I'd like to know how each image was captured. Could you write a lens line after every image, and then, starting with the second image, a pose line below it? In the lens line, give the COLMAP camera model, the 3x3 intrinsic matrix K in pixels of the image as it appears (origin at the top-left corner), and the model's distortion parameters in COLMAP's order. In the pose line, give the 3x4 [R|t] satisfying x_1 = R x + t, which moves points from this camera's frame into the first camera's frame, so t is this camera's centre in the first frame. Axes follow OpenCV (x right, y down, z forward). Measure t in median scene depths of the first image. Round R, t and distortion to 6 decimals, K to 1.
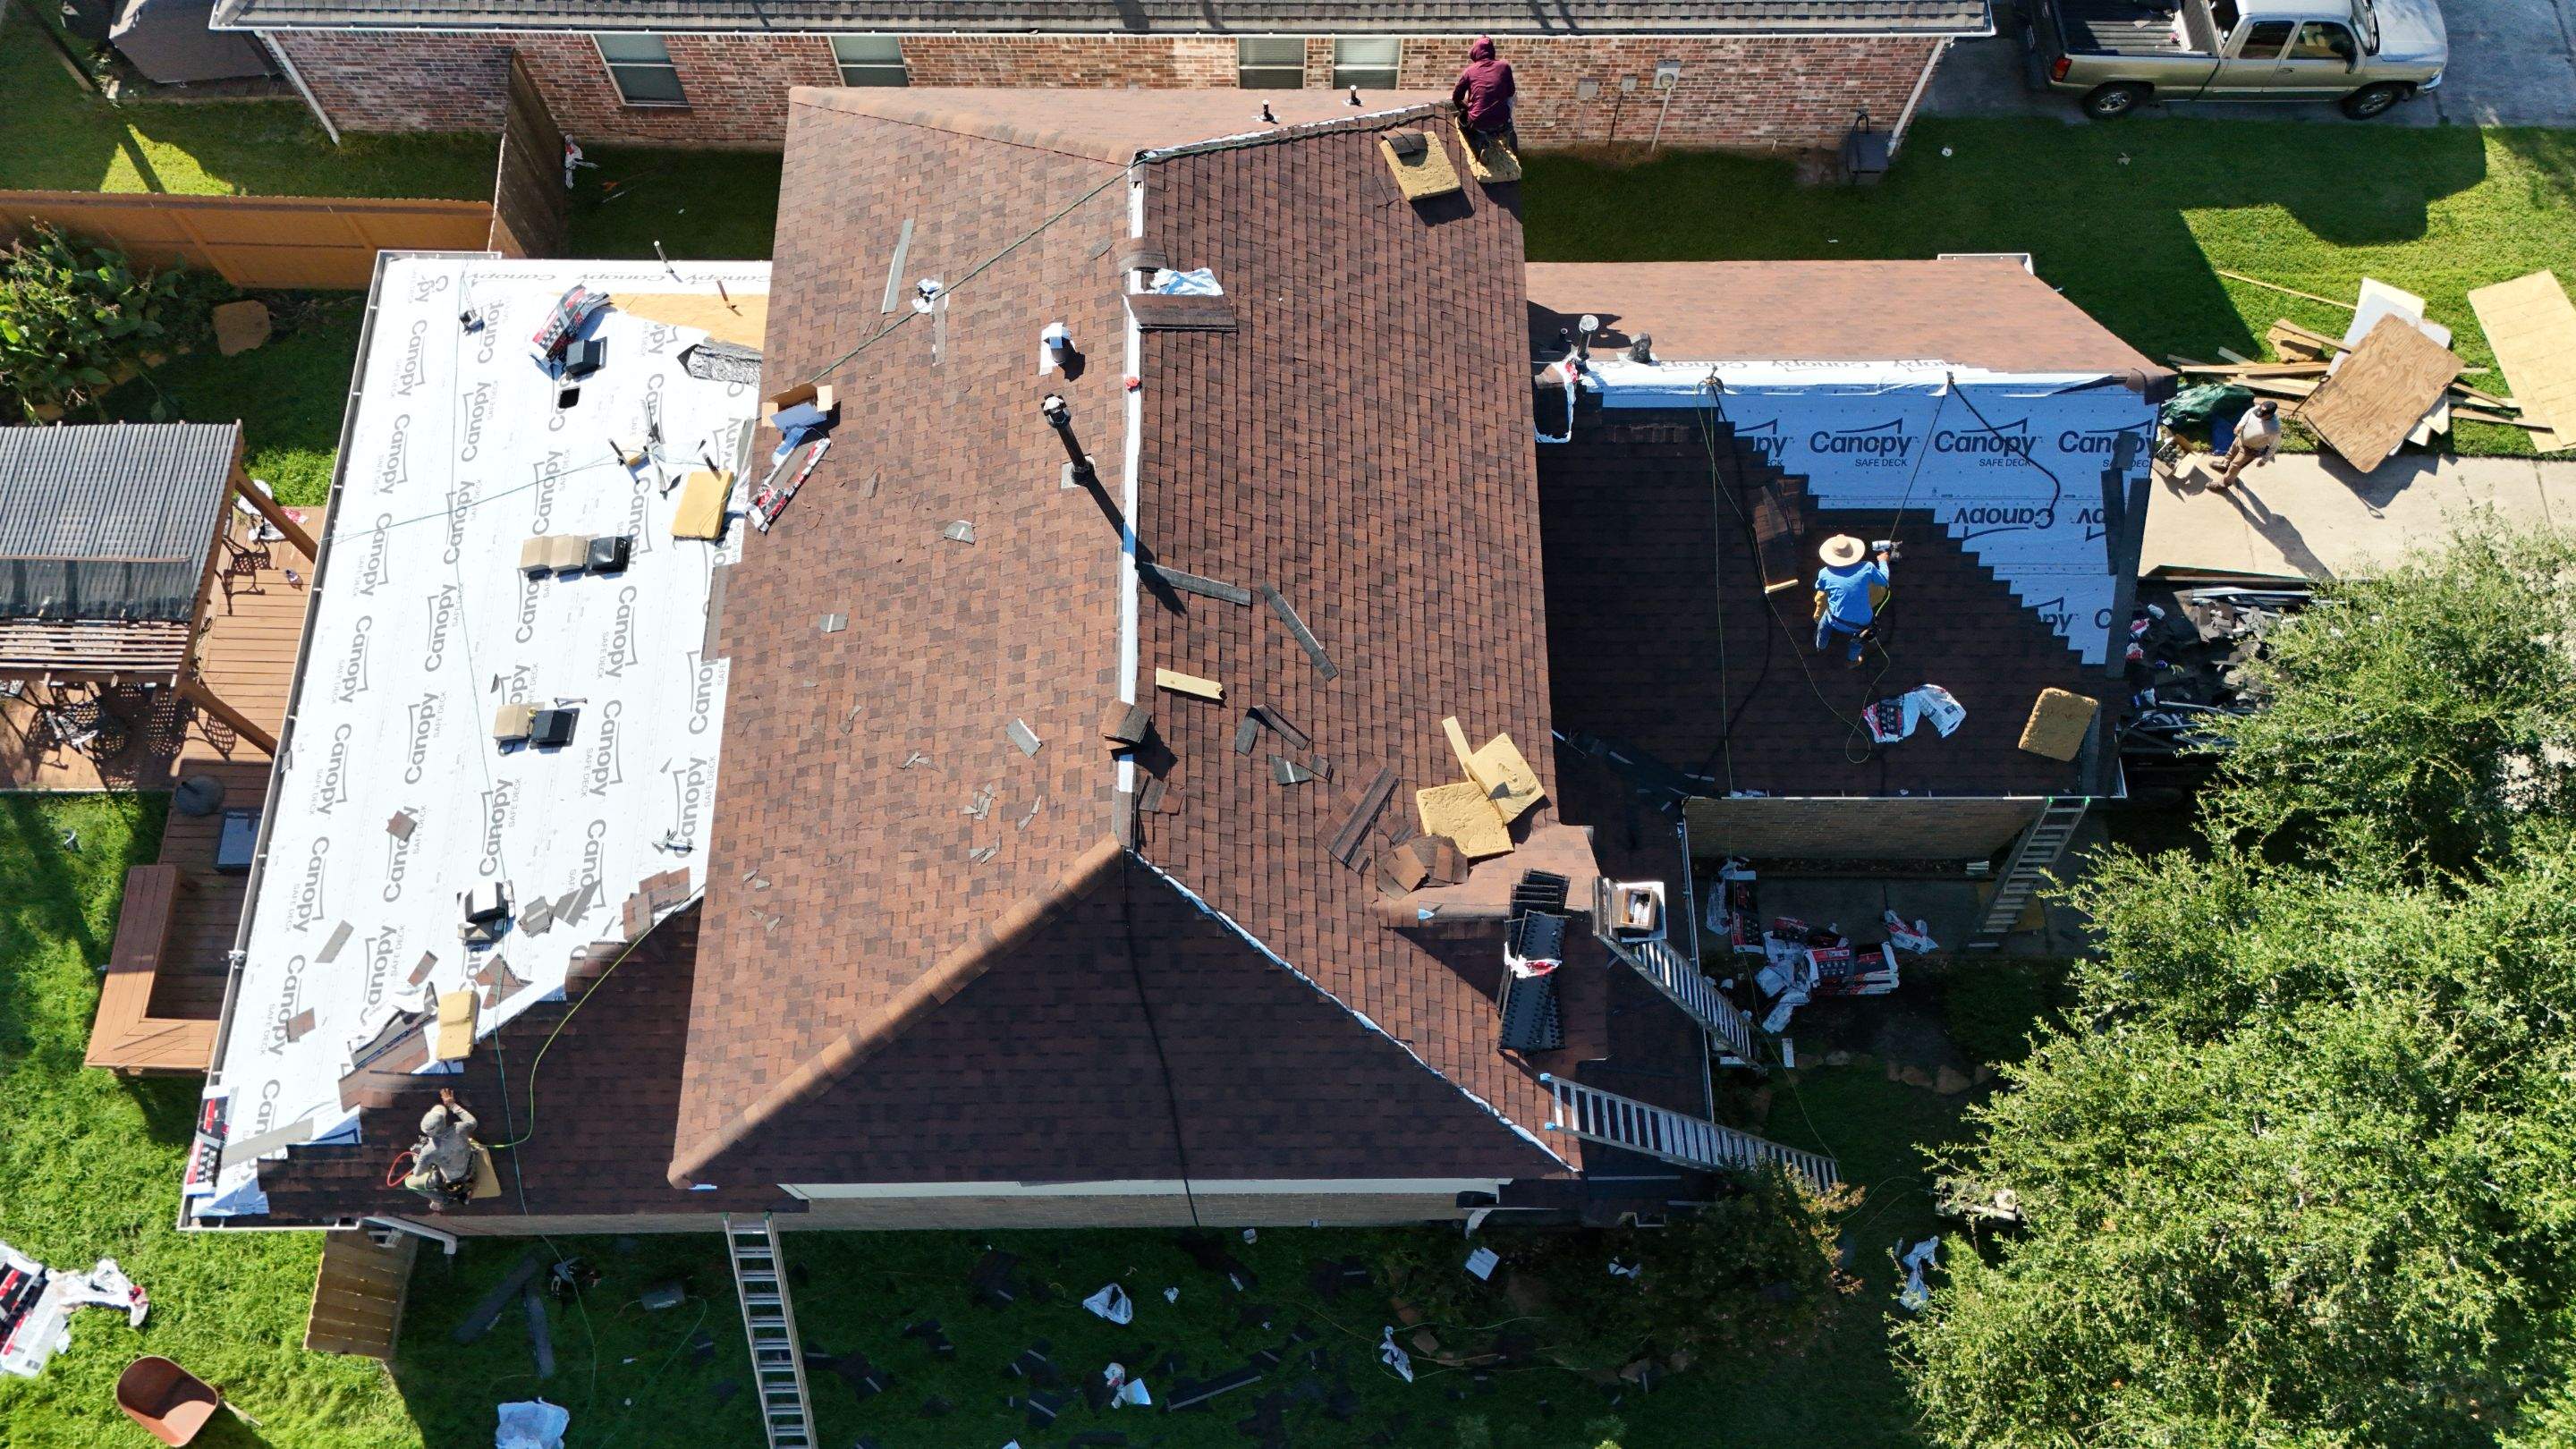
lens RADIAL K [[1913.5, 0, 1284.9], [0, 1913.5, 713.4], [0, 0, 1]] dist [0.091404, -0.098958]
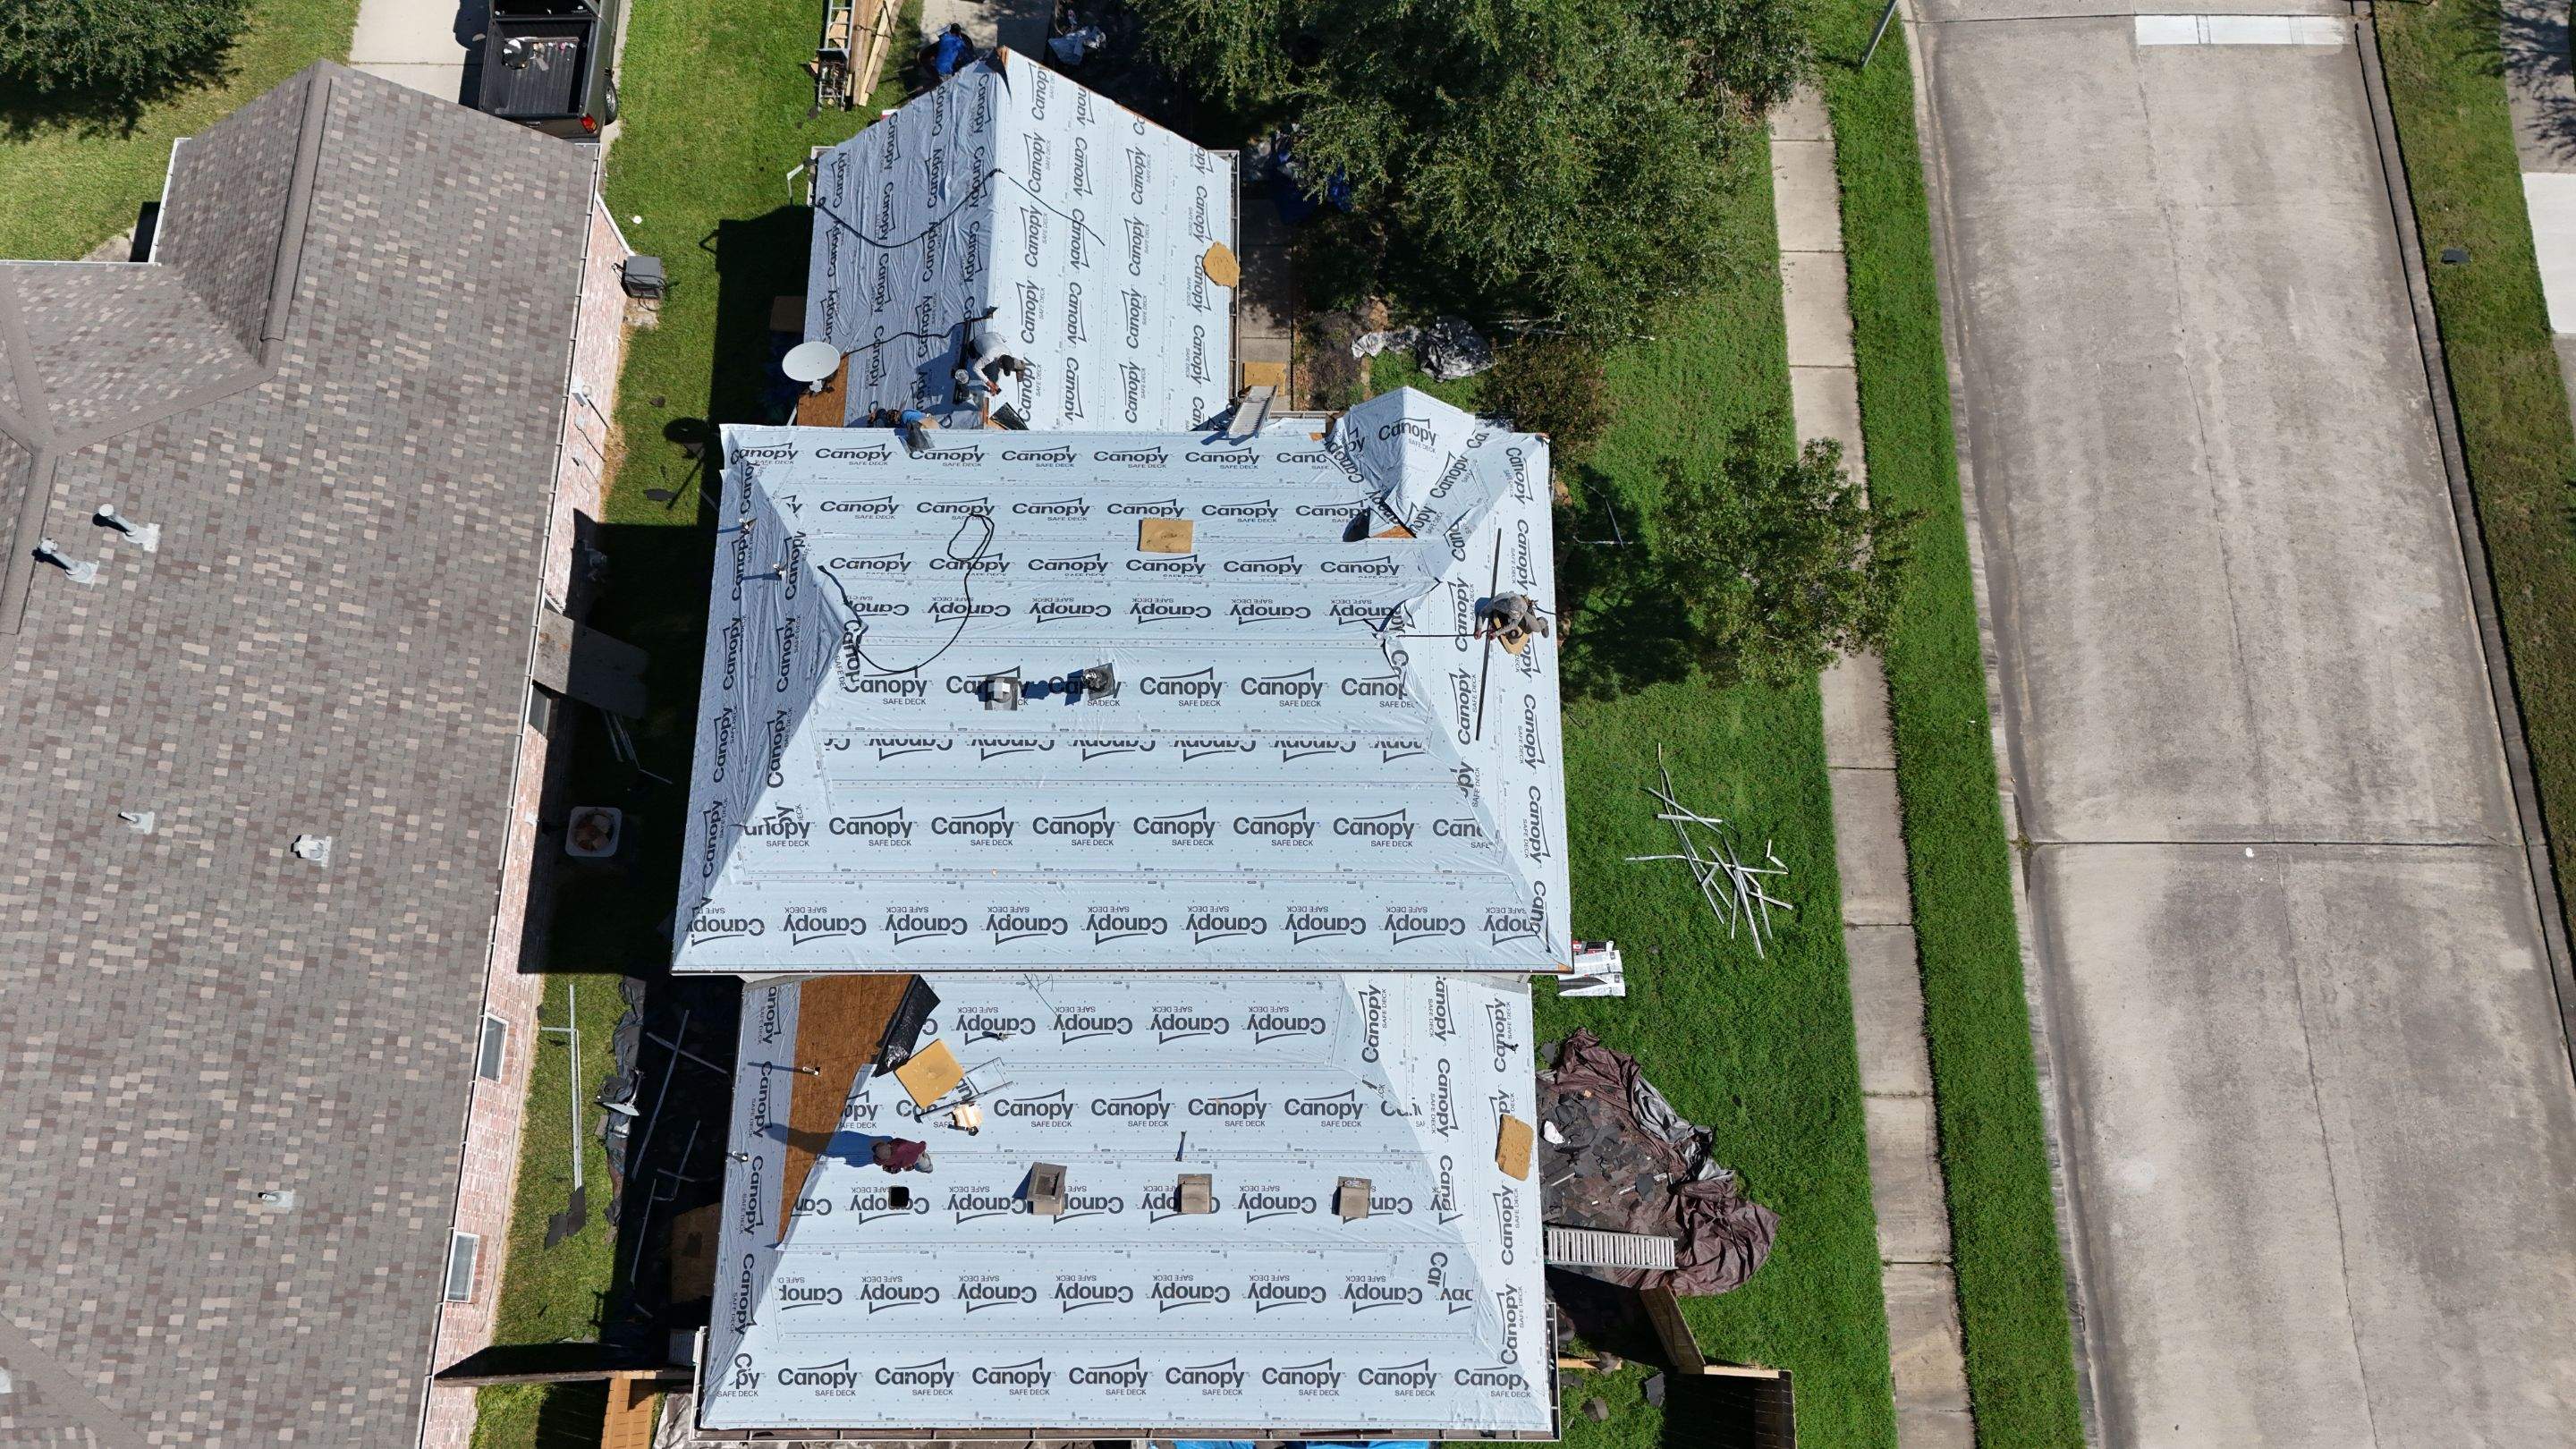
lens RADIAL K [[1932.3, 0, 1297.3], [0, 1932.3, 697.2], [0, 0, 1]] dist [0.062318, -0.053428]
pose [[0.005641, -0.946842, 0.321650, -0.528852], [0.923005, 0.128688, 0.362632, -0.468920], [-0.384747, 0.294839, 0.874665, -0.263321]]
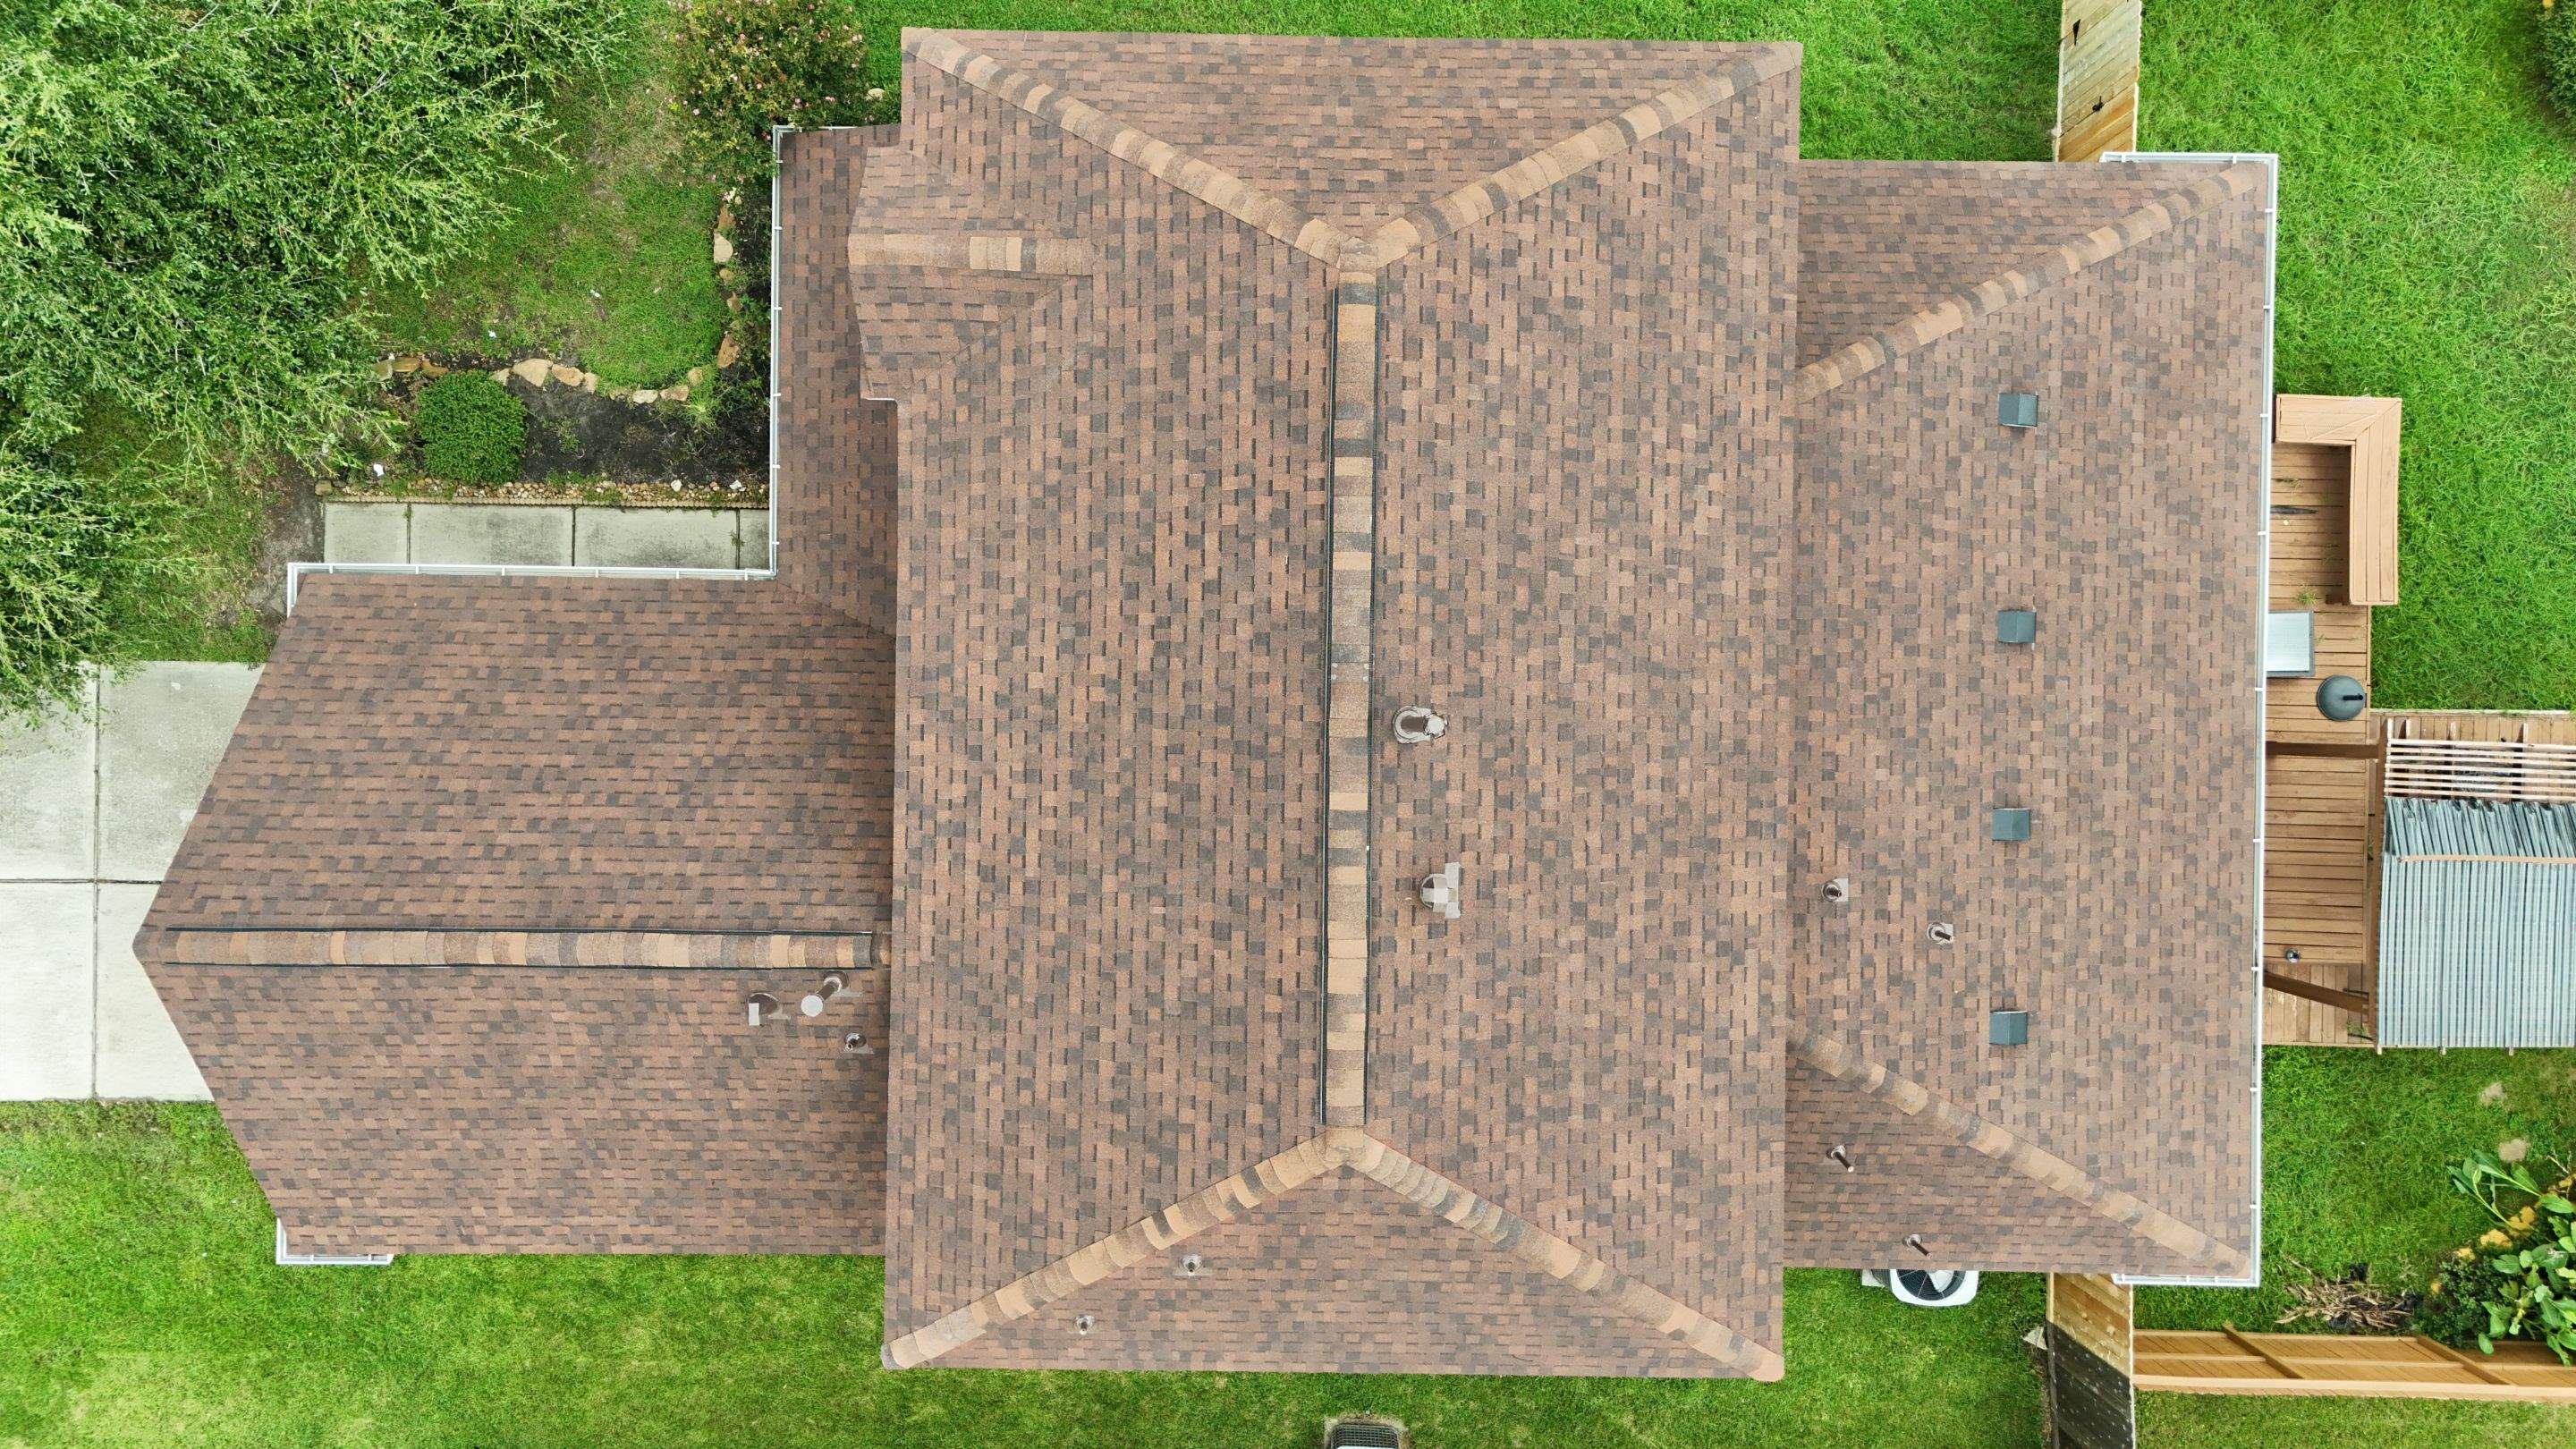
lens RADIAL K [[1913.5, 0, 1284.9], [0, 1913.5, 713.4], [0, 0, 1]] dist [0.091404, -0.098958]
pose [[-0.999610, -0.020026, -0.019484, -0.029261], [0.011344, -0.928169, 0.371987, -0.411677], [-0.025534, 0.371621, 0.928033, 0.169527]]
